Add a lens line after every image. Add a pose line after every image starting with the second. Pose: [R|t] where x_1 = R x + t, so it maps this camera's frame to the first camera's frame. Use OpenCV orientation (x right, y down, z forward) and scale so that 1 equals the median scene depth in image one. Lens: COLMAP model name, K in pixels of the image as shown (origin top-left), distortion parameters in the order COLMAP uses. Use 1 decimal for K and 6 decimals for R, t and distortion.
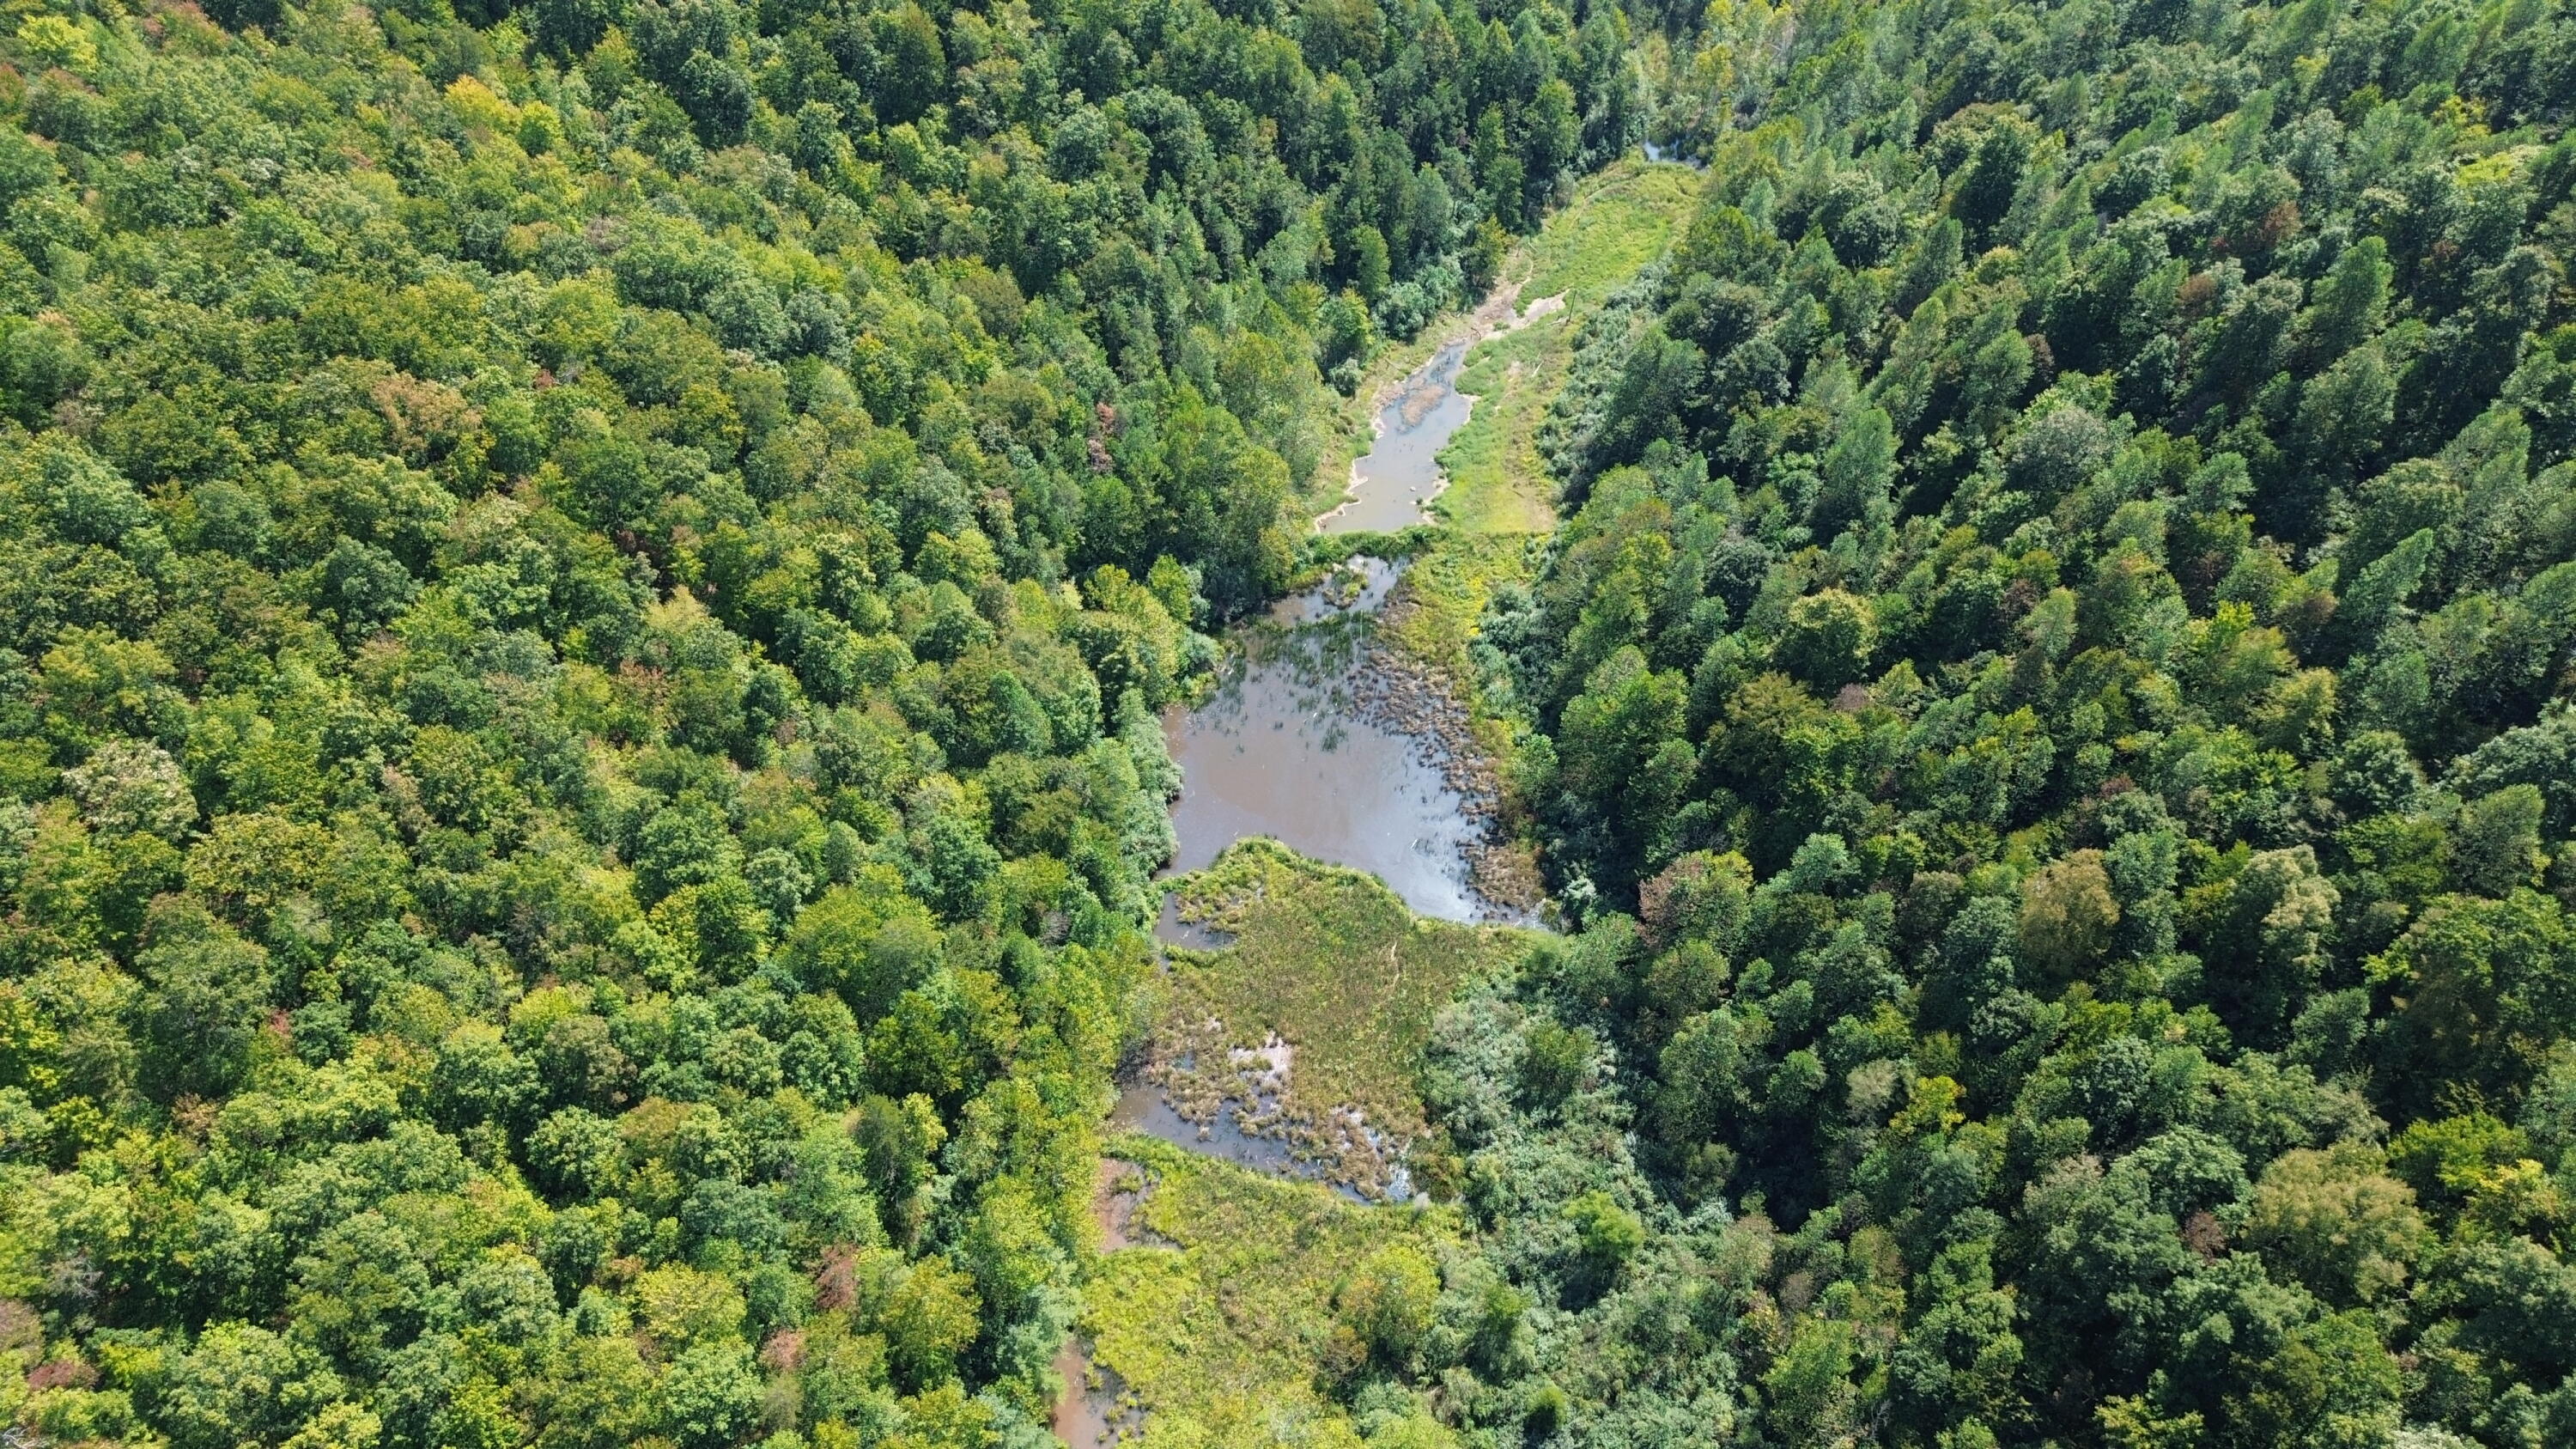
lens RADIAL K [[1843.5, 0, 1288.0], [0, 1843.5, 724.5], [0, 0, 1]] dist [0.051446, -0.028561]
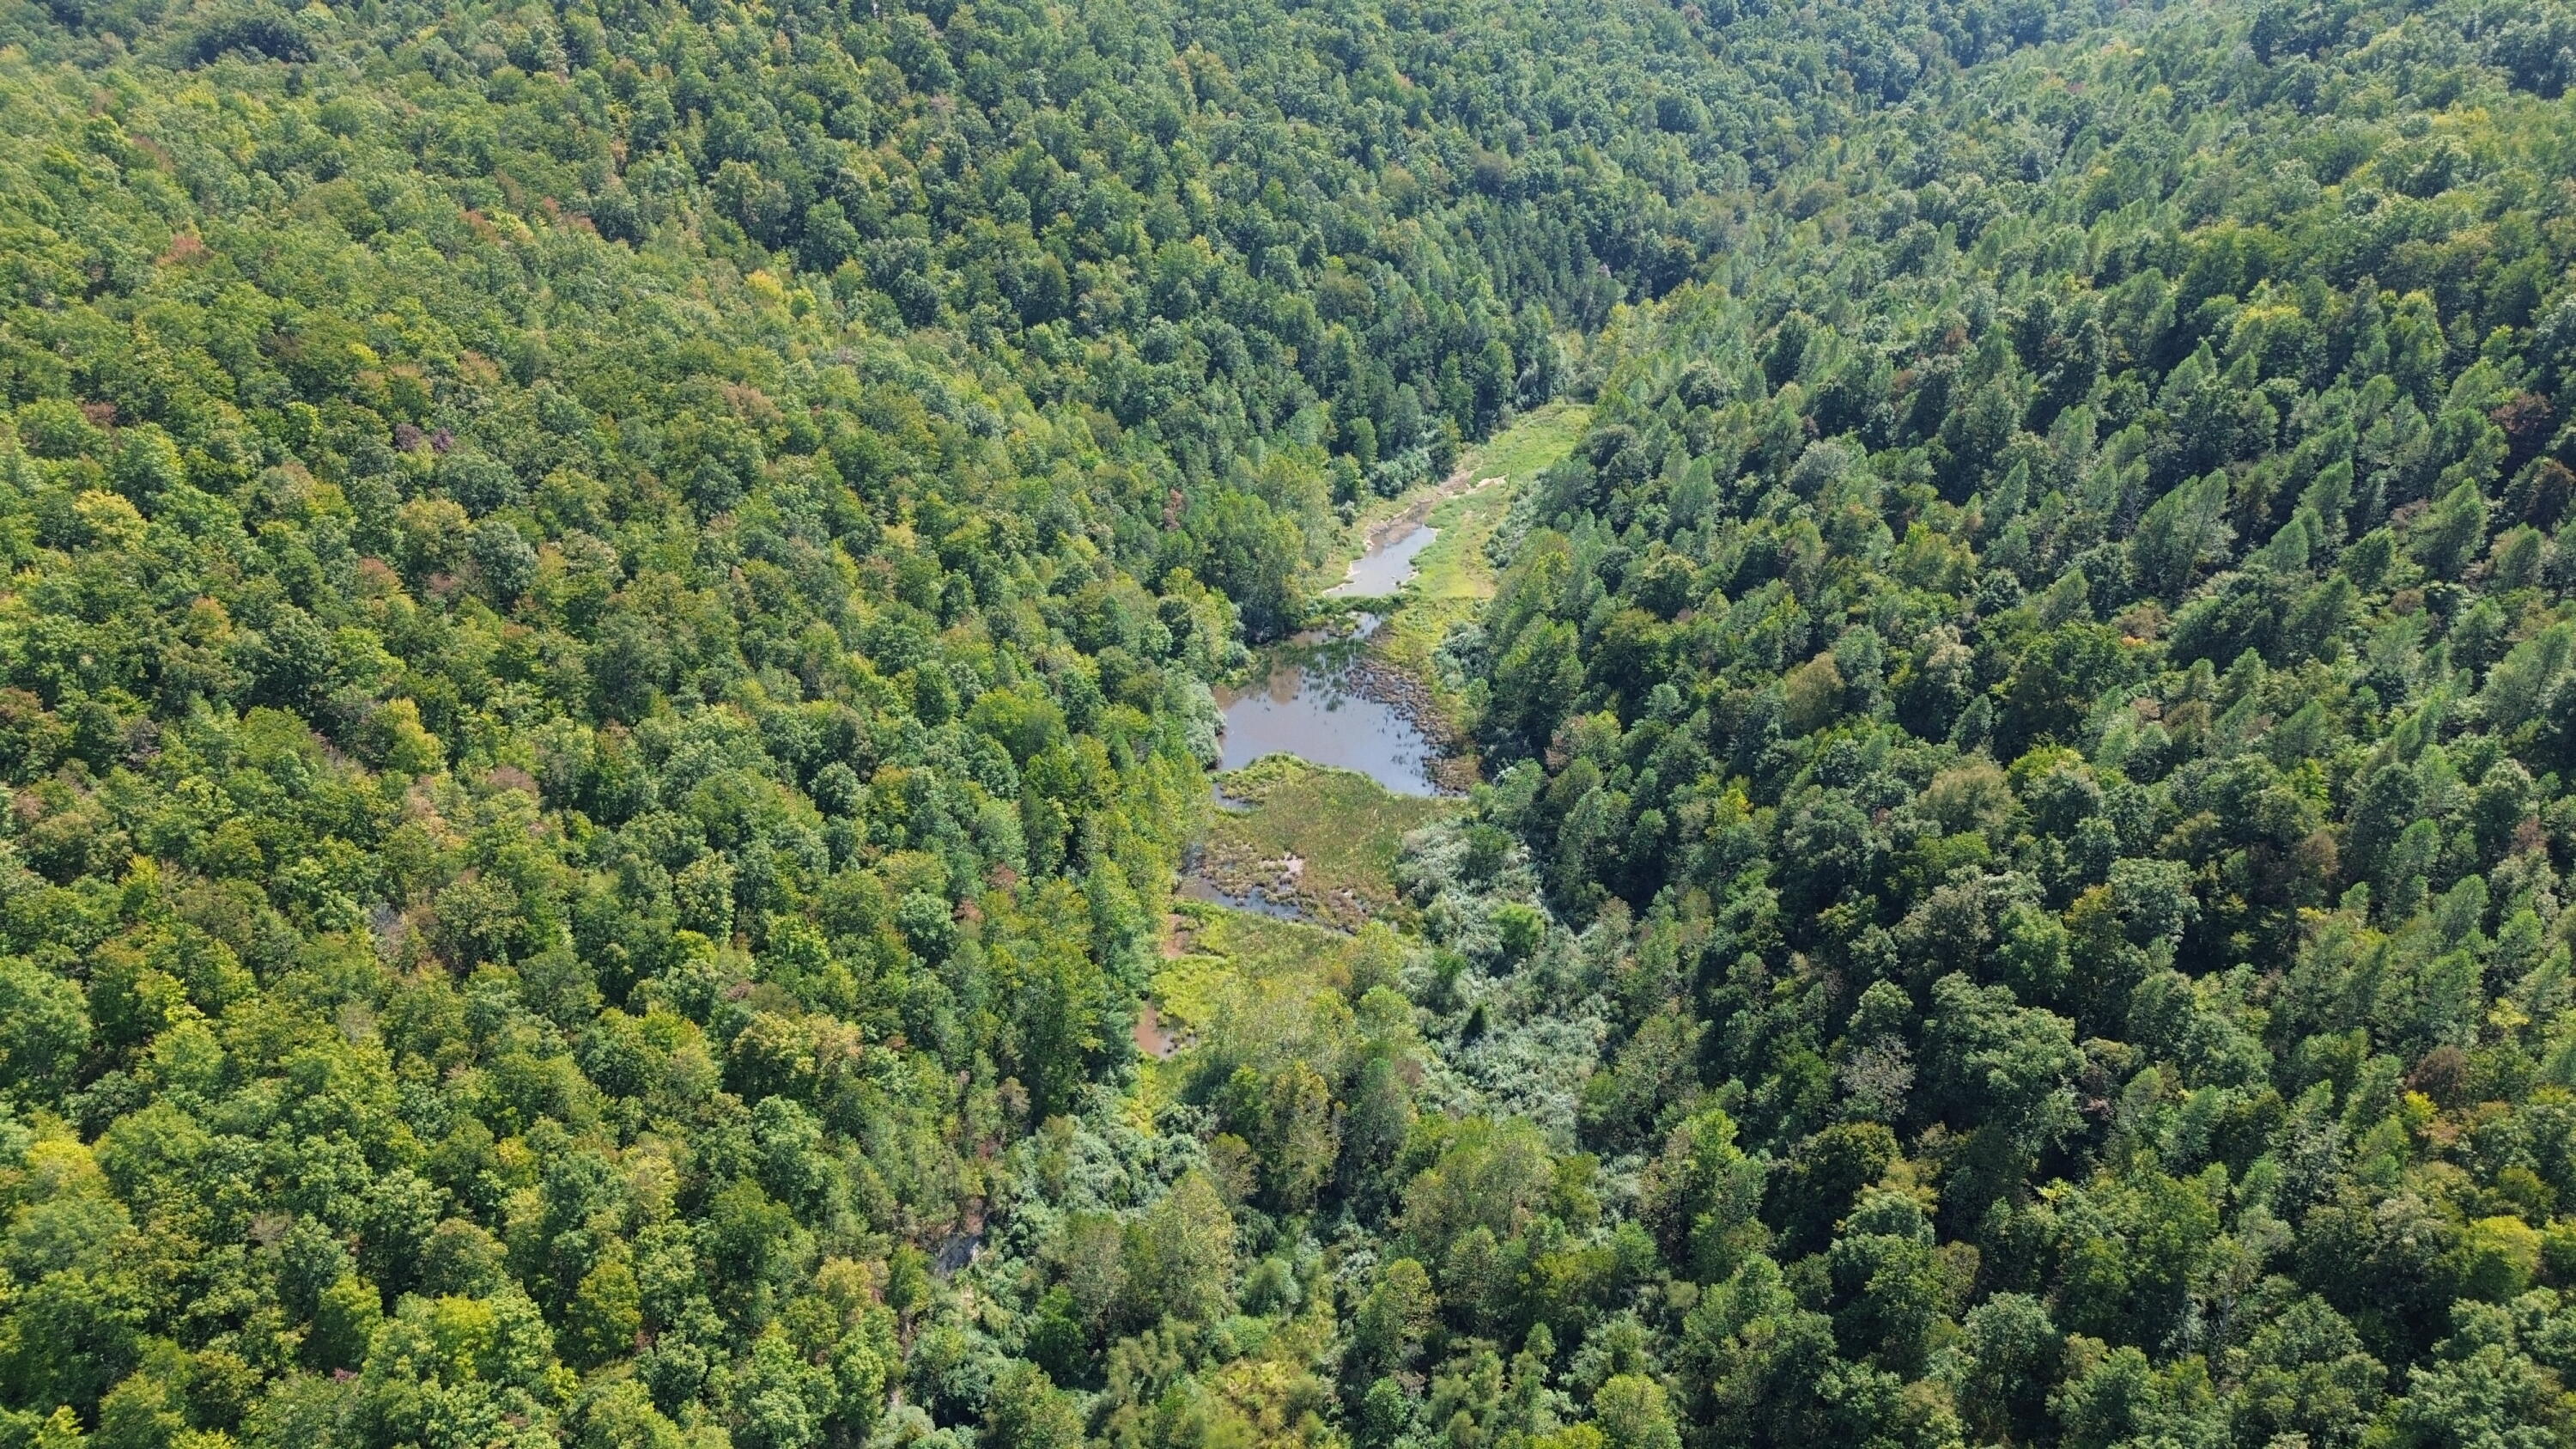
lens RADIAL K [[1789.1, 0, 1288.0], [0, 1789.1, 724.5], [0, 0, 1]] dist [0.066021, -0.081253]
pose [[0.999909, 0.011863, -0.006374, -0.001456], [-0.013103, 0.966255, -0.257253, 0.362983], [0.003107, 0.257313, 0.966323, -0.297440]]
